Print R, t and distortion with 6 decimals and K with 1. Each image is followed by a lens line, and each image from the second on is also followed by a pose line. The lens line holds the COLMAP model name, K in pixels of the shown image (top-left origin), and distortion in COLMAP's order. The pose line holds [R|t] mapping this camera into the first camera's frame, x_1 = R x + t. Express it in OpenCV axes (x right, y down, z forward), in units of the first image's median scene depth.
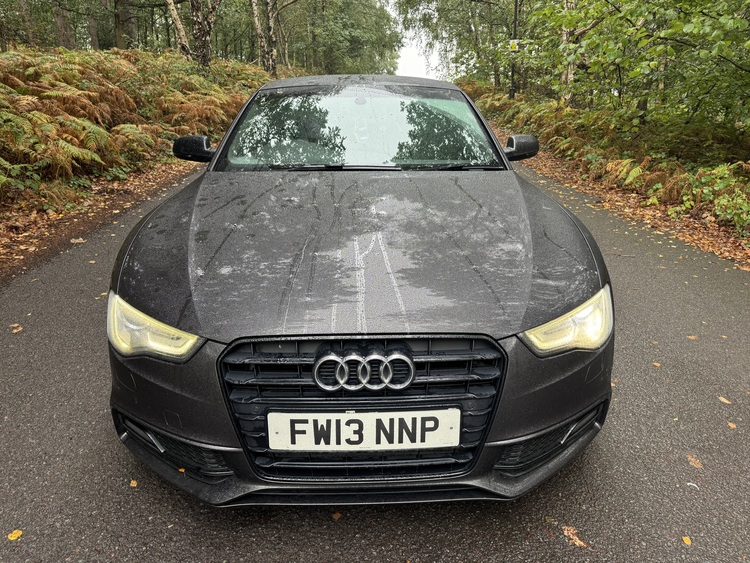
lens RADIAL K [[538.4, 0, 377.7], [0, 538.4, 263.4], [0, 0, 1]] dist [0.052686, -0.051632]
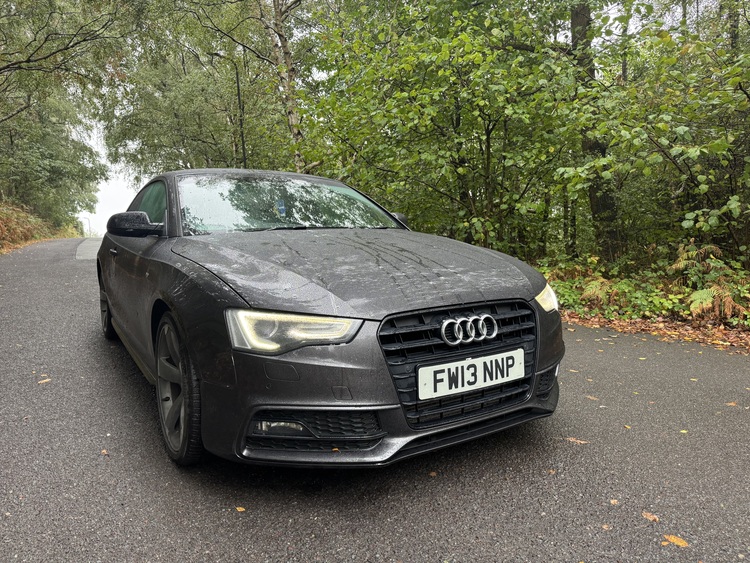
lens RADIAL K [[538.4, 0, 377.7], [0, 538.4, 263.4], [0, 0, 1]] dist [0.052686, -0.051632]
pose [[0.858604, -0.046640, 0.510513, -0.922957], [0.168112, 0.966400, -0.194448, 0.264523], [-0.484291, 0.252777, 0.837595, -0.095025]]
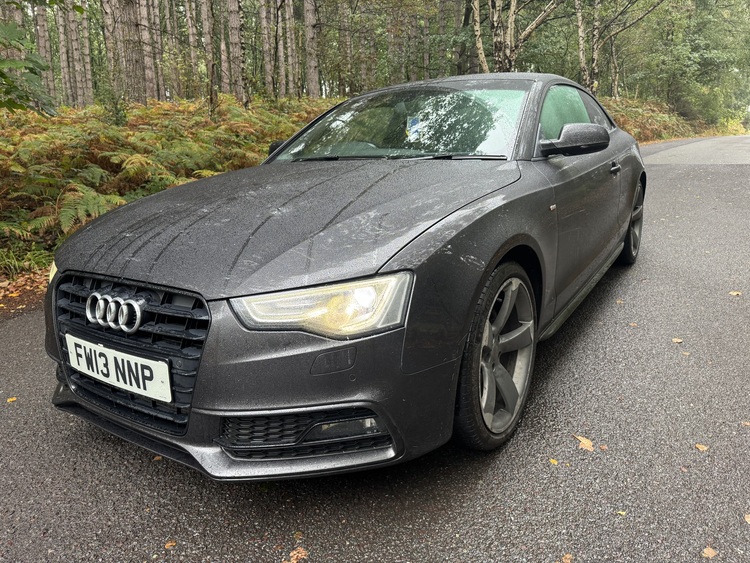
lens RADIAL K [[538.4, 0, 377.7], [0, 538.4, 263.4], [0, 0, 1]] dist [0.052686, -0.051632]
pose [[0.815016, 0.096756, -0.571303, 1.017799], [-0.137622, 0.990070, -0.028653, 0.061896], [0.562857, 0.101977, 0.820239, 0.381618]]
